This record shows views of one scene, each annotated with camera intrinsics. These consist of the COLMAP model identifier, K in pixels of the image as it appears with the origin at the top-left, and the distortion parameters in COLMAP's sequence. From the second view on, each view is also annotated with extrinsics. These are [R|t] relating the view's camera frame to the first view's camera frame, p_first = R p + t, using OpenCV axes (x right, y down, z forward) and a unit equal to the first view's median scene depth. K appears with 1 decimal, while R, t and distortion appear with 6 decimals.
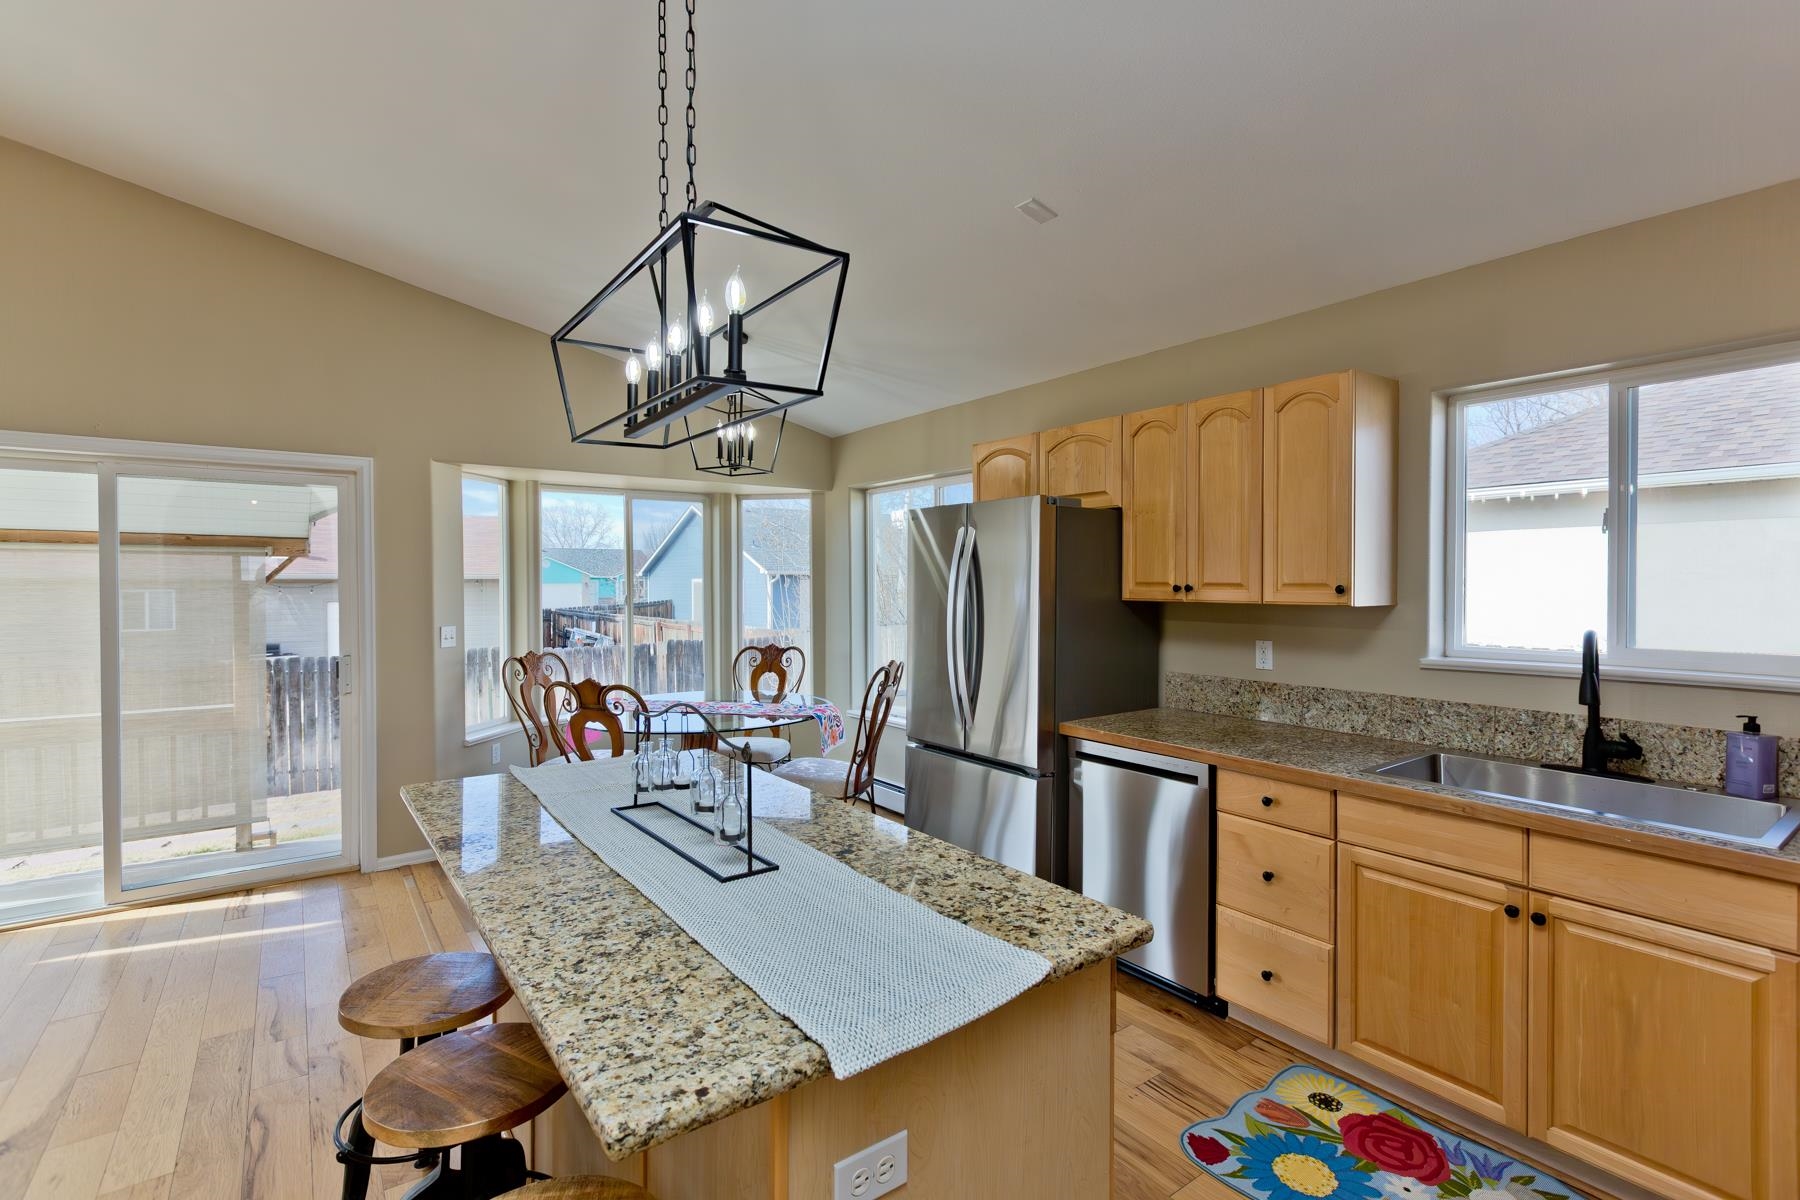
lens RADIAL K [[819.4, 0, 907.1], [0, 819.4, 595.7], [0, 0, 1]] dist [0.010756, -0.004555]
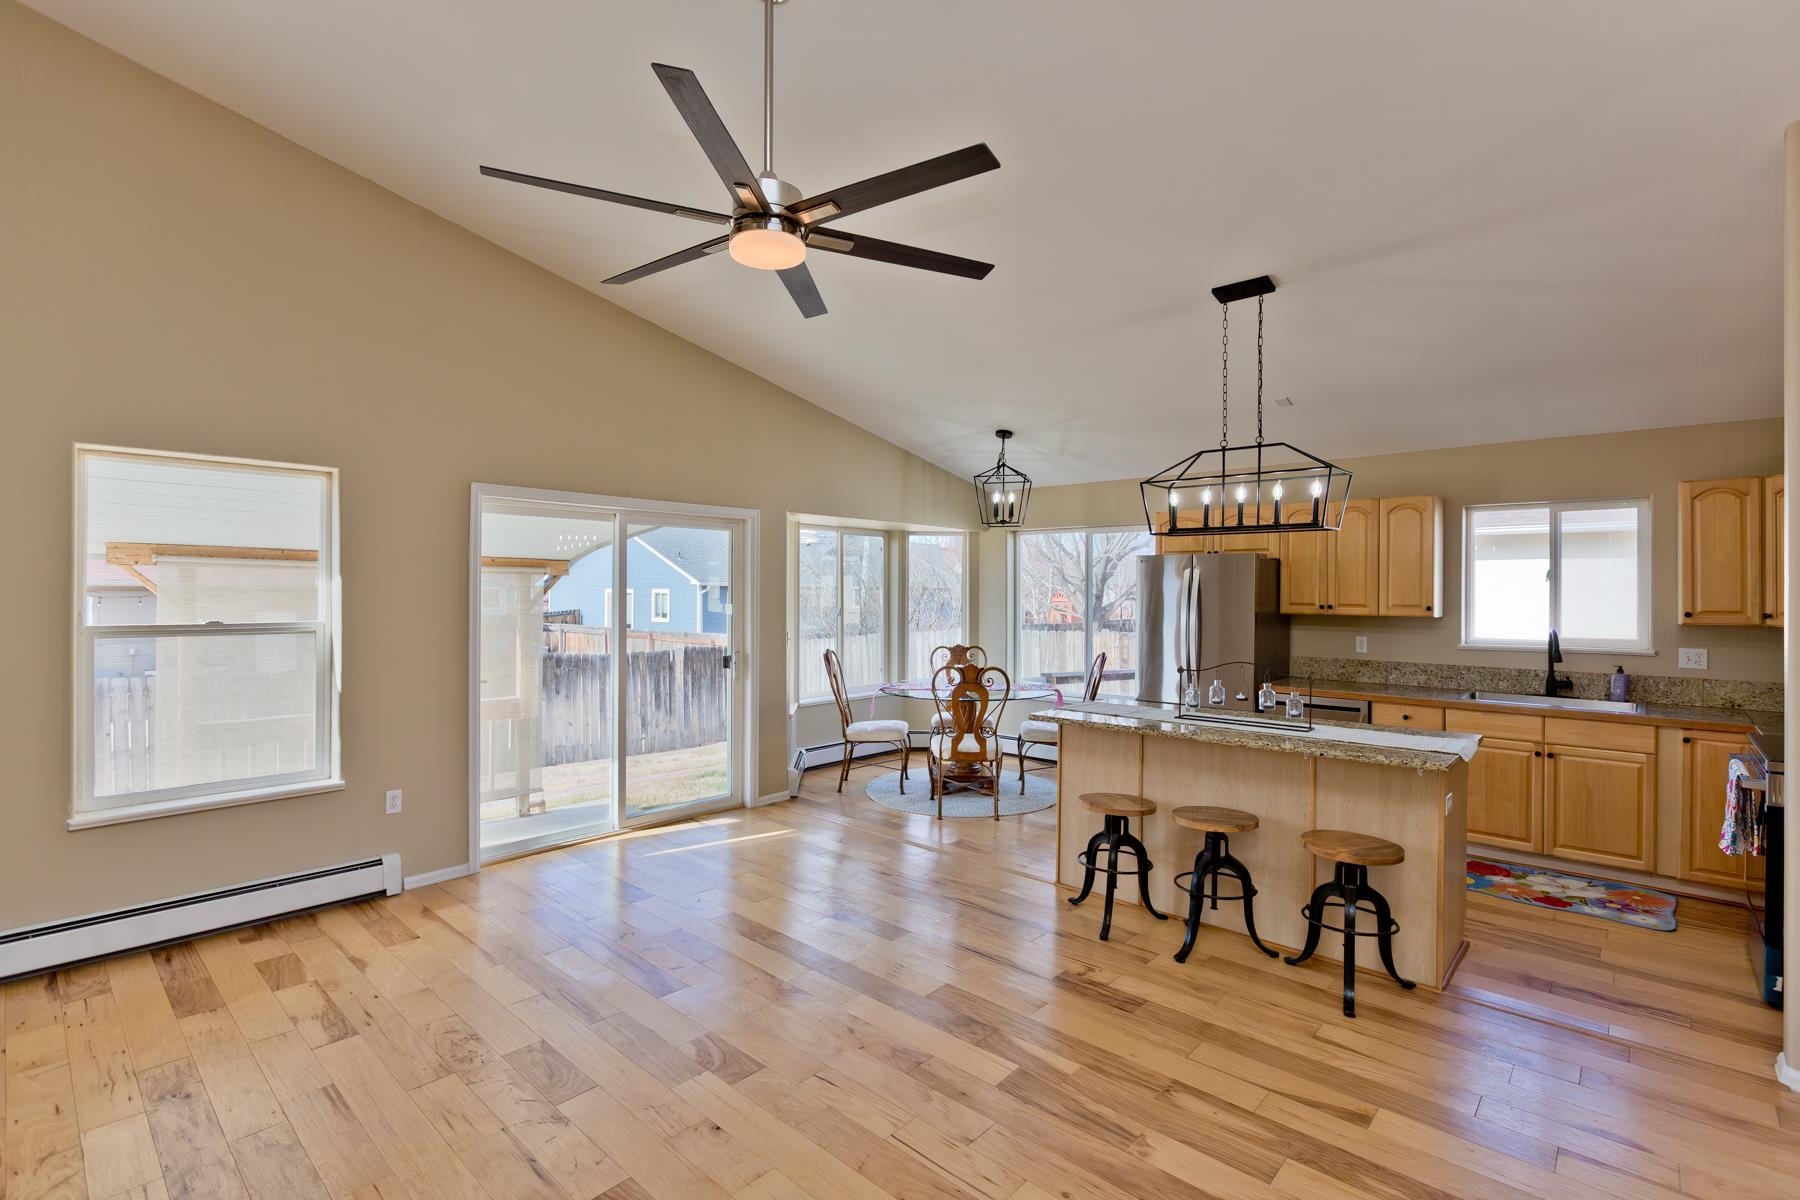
lens RADIAL K [[819.3, 0, 901.9], [0, 819.3, 591.5], [0, 0, 1]] dist [-0.005052, -0.000547]
pose [[0.981532, 0.006837, 0.191175, -0.955965], [-0.003576, 0.999842, -0.017394, -0.008451], [-0.191264, 0.016389, 0.981402, -0.587498]]
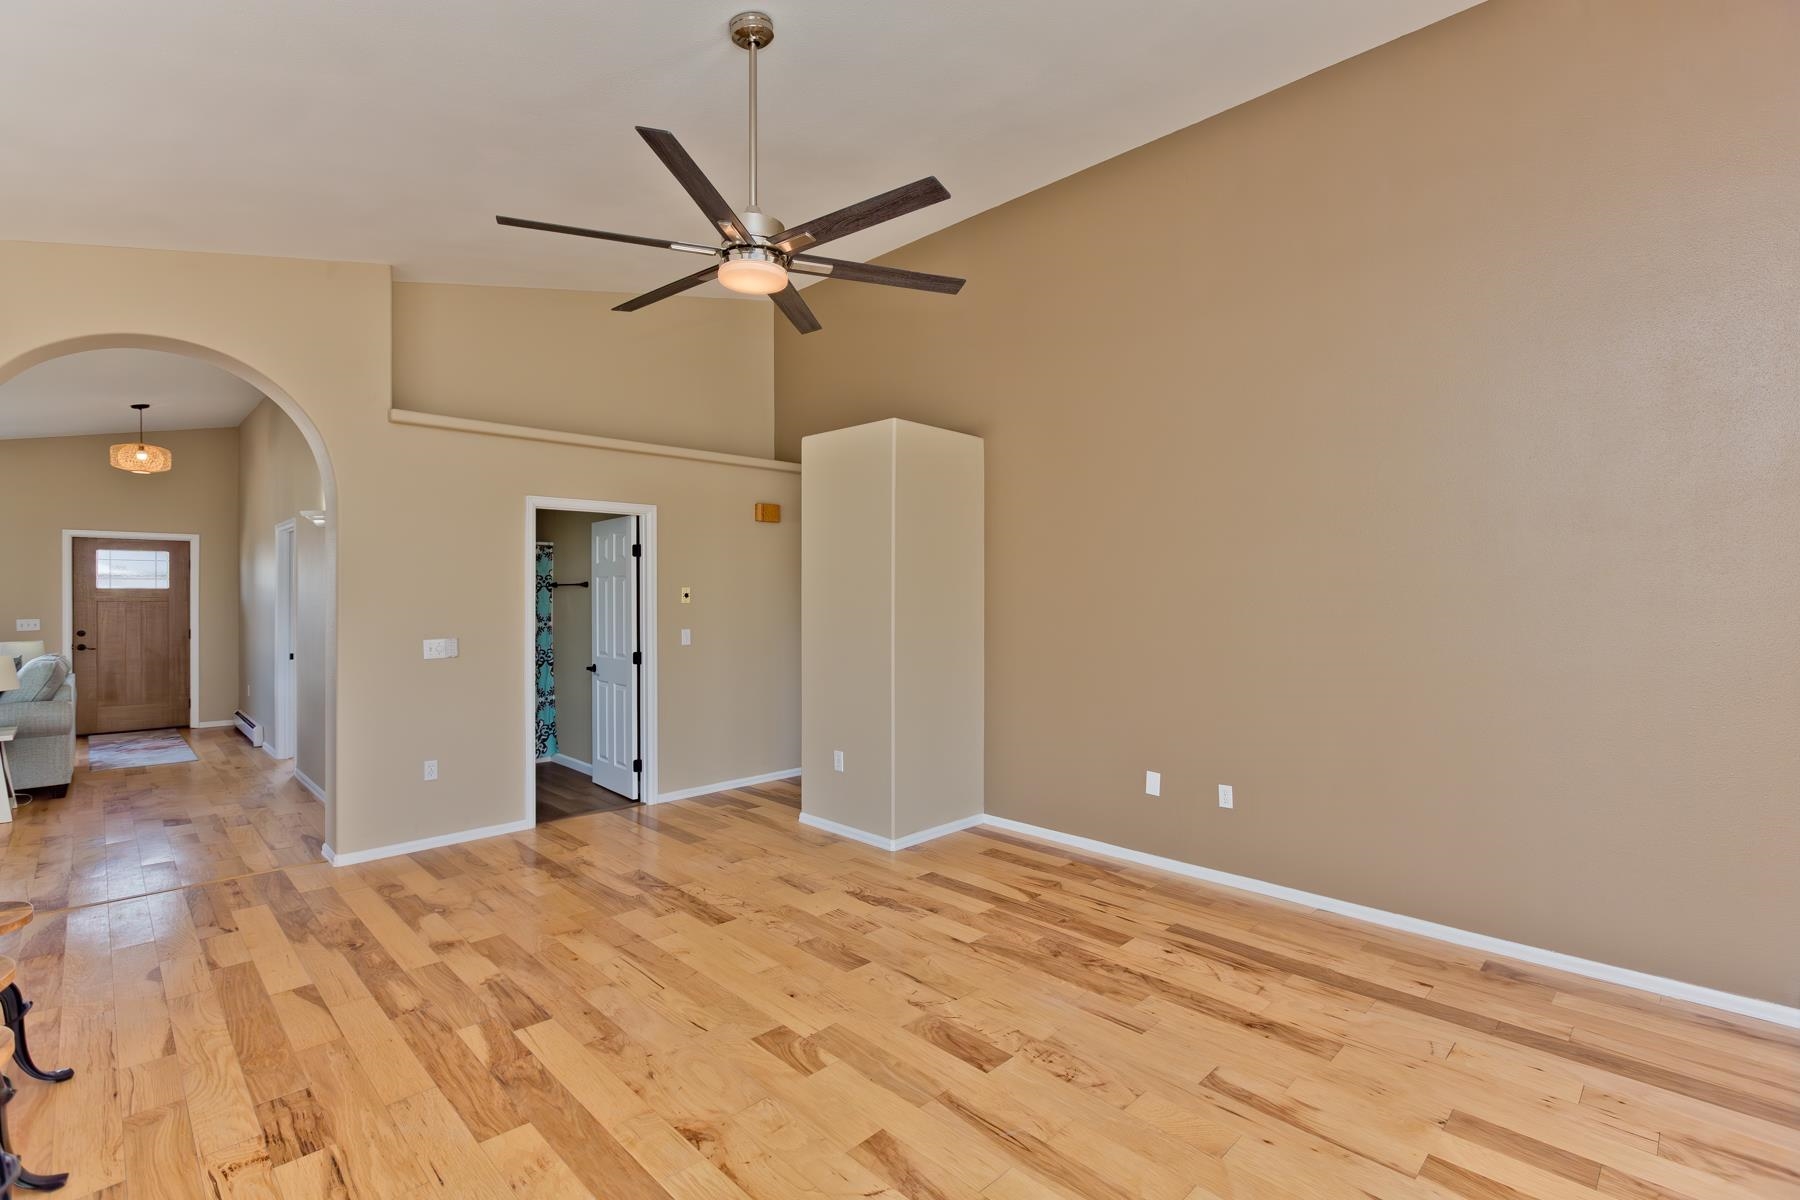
lens RADIAL K [[819.3, 0, 909.8], [0, 819.3, 592.5], [0, 0, 1]] dist [-0.005052, -0.000547]
pose [[-0.987559, -0.000016, -0.157246, -0.960776], [-0.002518, 0.999873, 0.015712, -0.031501], [0.157226, 0.015913, -0.987434, 1.279072]]
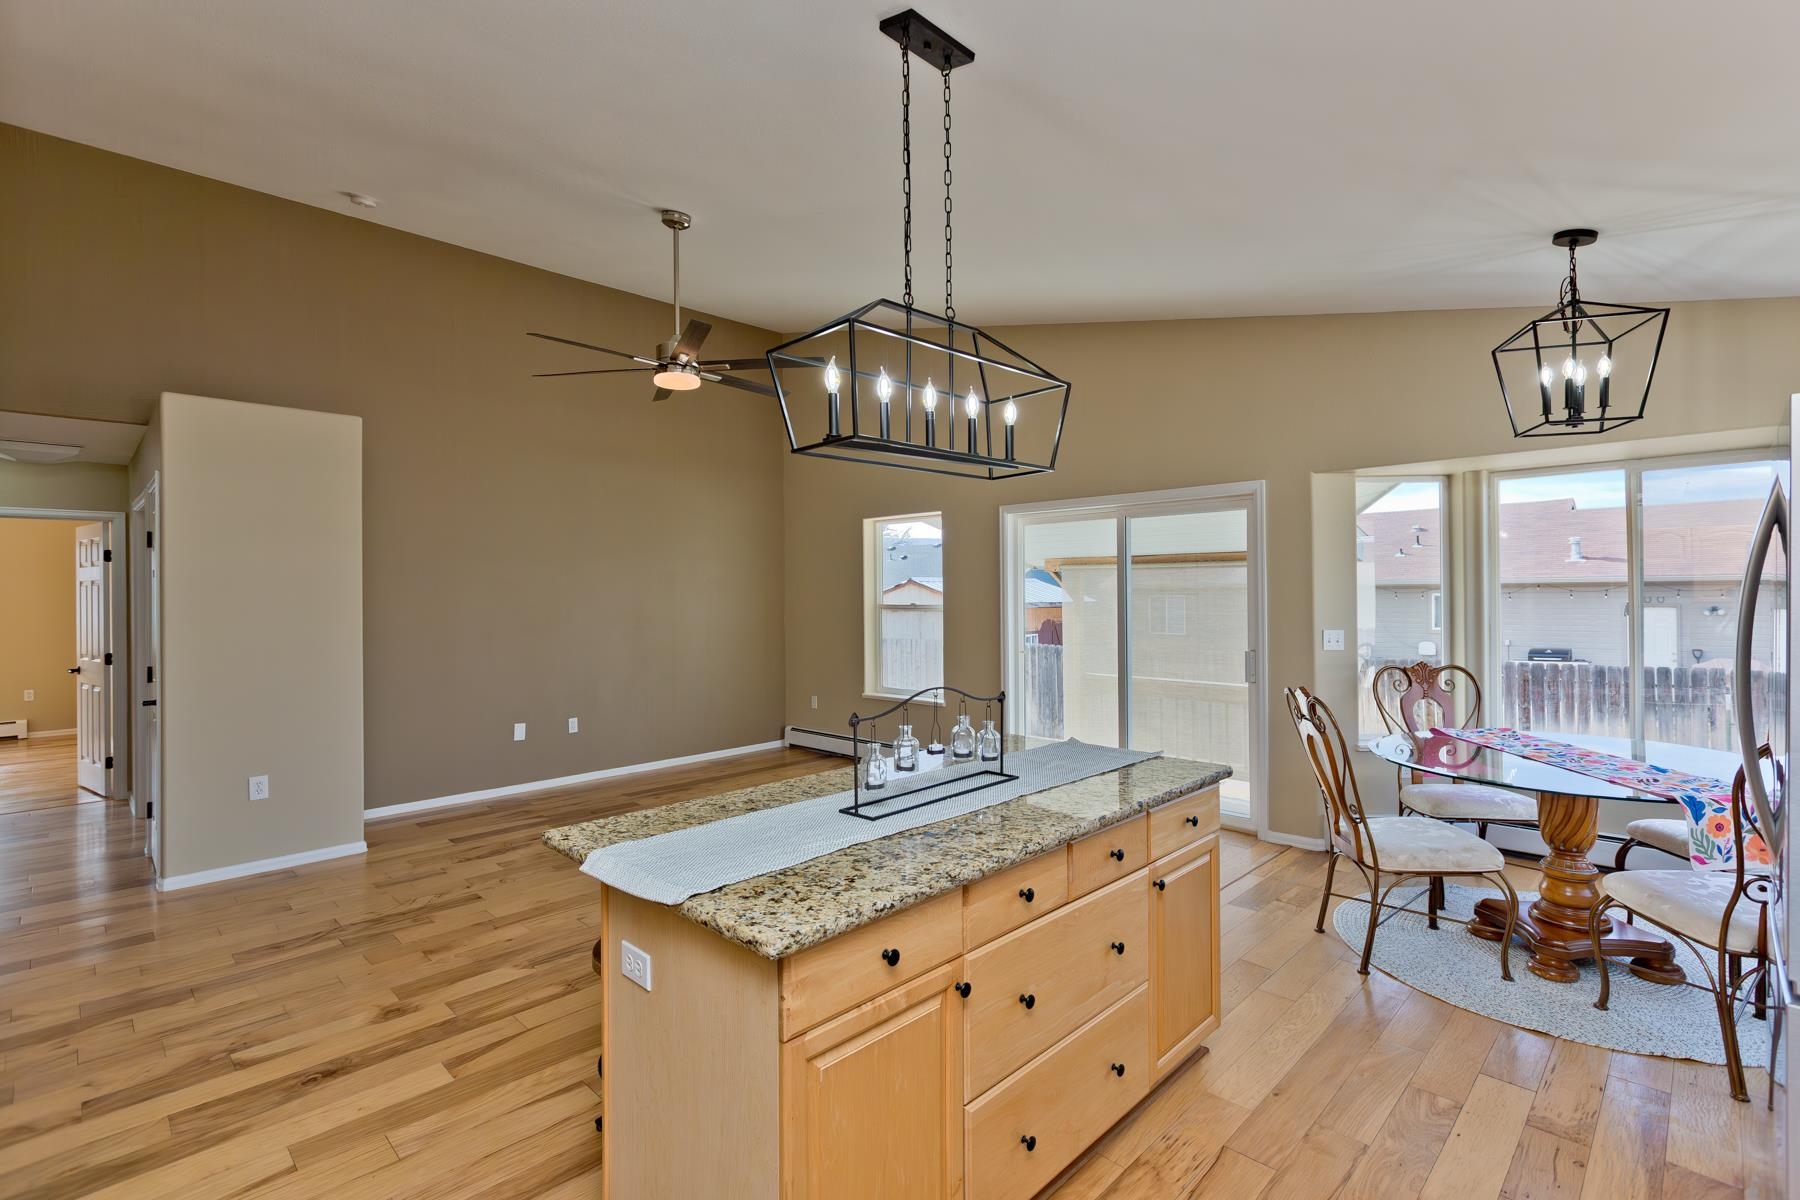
lens RADIAL K [[819.4, 0, 894.7], [0, 819.4, 608.9], [0, 0, 1]] dist [0.010756, -0.004555]
pose [[0.154368, 0.017285, -0.987862, 0.579070], [-0.006004, 0.999845, 0.016557, -0.004776], [0.987995, 0.003376, 0.154448, 0.453582]]
